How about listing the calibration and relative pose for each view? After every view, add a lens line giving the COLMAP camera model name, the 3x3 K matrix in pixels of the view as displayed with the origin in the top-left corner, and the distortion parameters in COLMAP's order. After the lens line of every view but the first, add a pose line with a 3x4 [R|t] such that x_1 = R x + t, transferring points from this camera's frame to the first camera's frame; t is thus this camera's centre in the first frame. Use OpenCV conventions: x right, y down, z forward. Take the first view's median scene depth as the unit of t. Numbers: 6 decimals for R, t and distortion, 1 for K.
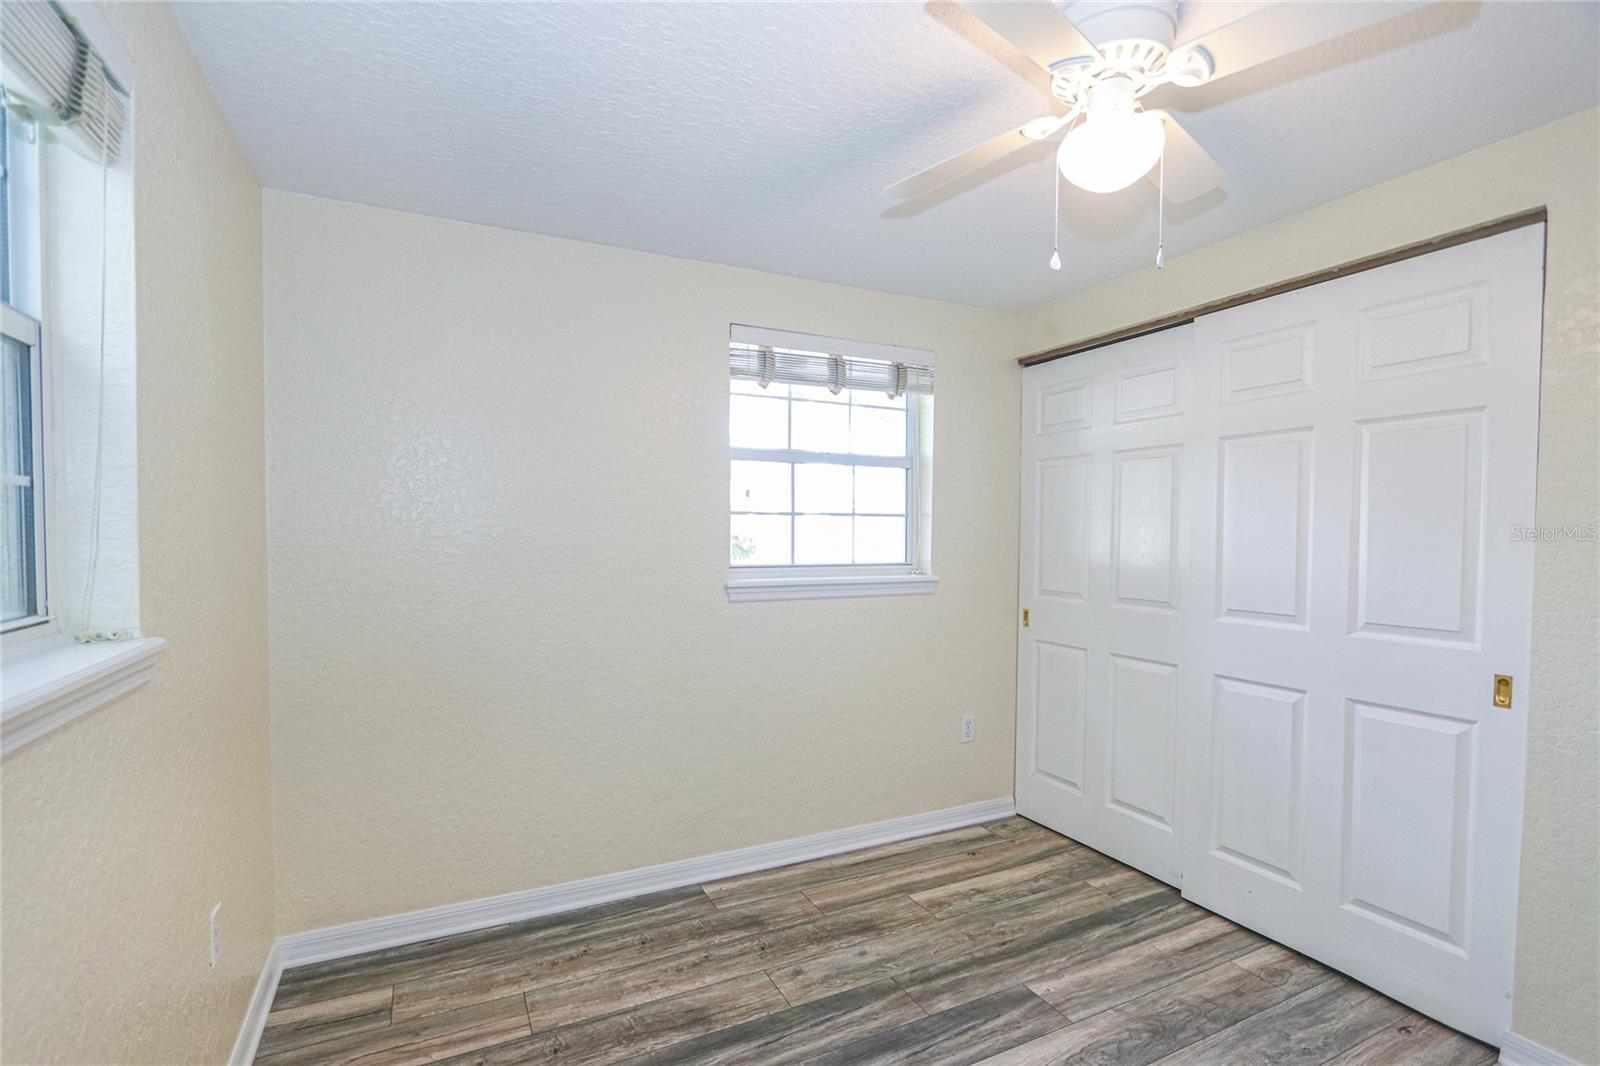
lens RADIAL K [[733.5, 0, 787.3], [0, 733.5, 555.6], [0, 0, 1]] dist [-0.014591, 0.000841]
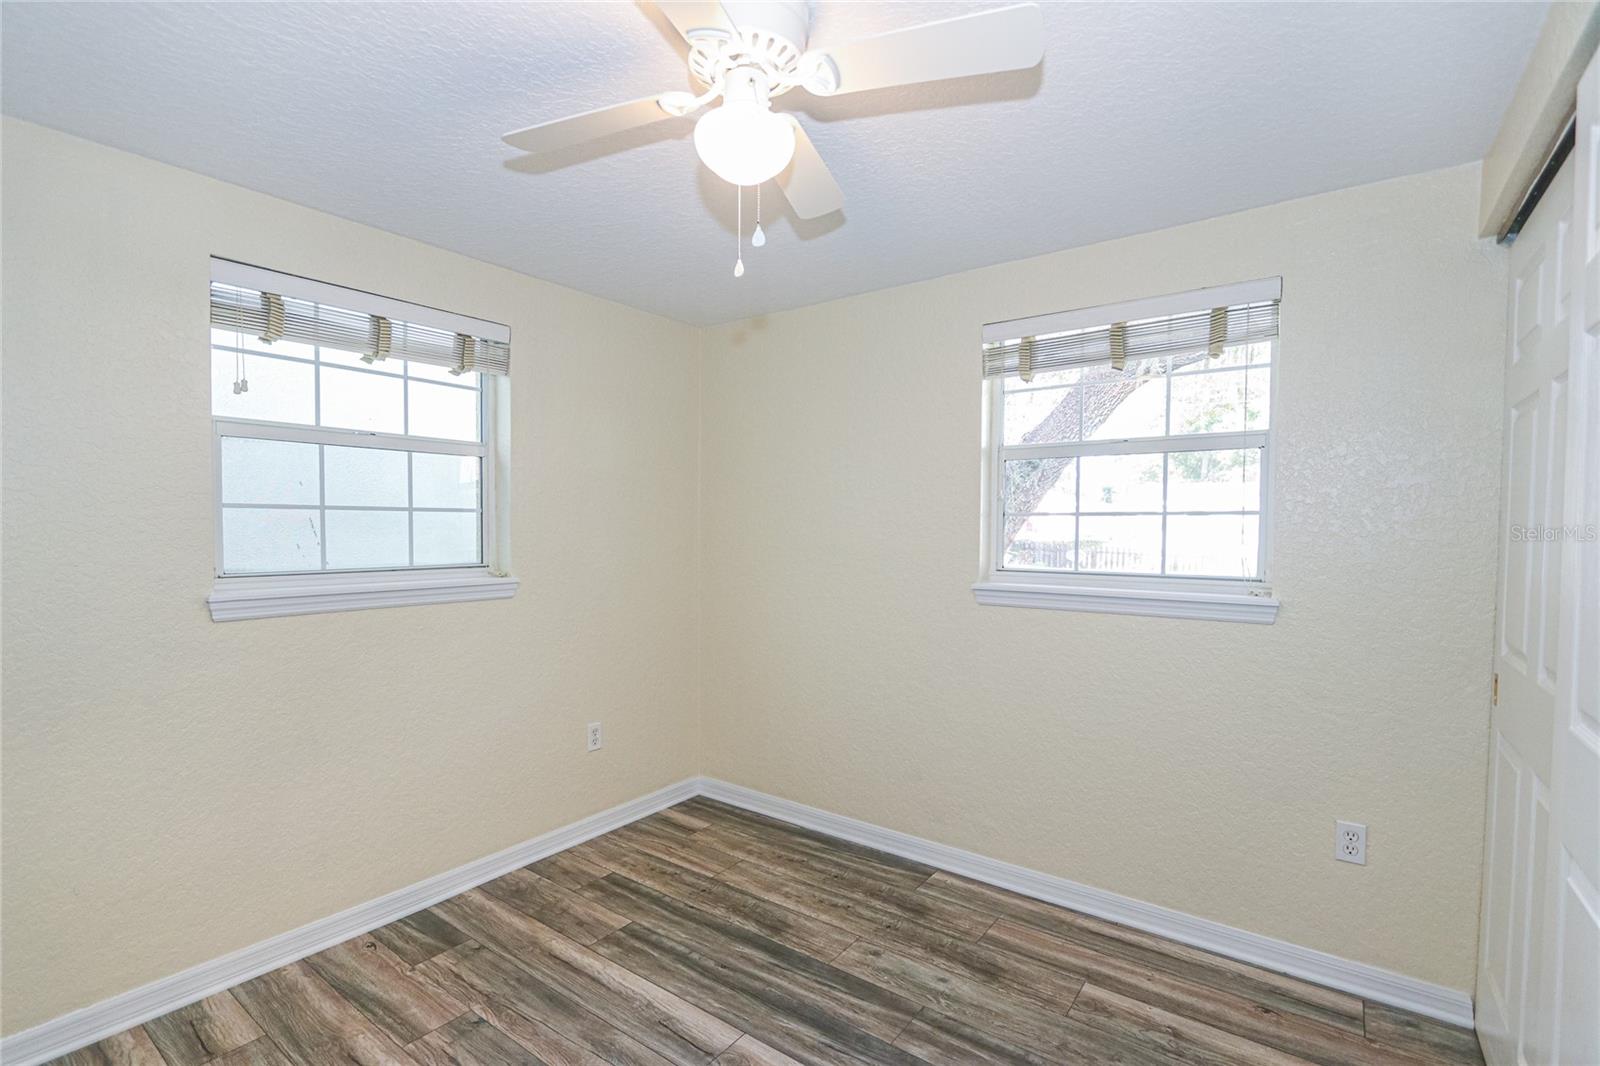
lens RADIAL K [[736.2, 0, 794.9], [0, 736.2, 557.6], [0, 0, 1]] dist [-0.012505, 0.000876]
pose [[0.456789, 0.030758, -0.889043, 0.812763], [-0.033175, 0.999296, 0.017528, -0.011935], [0.888956, 0.021487, 0.457487, 0.369858]]
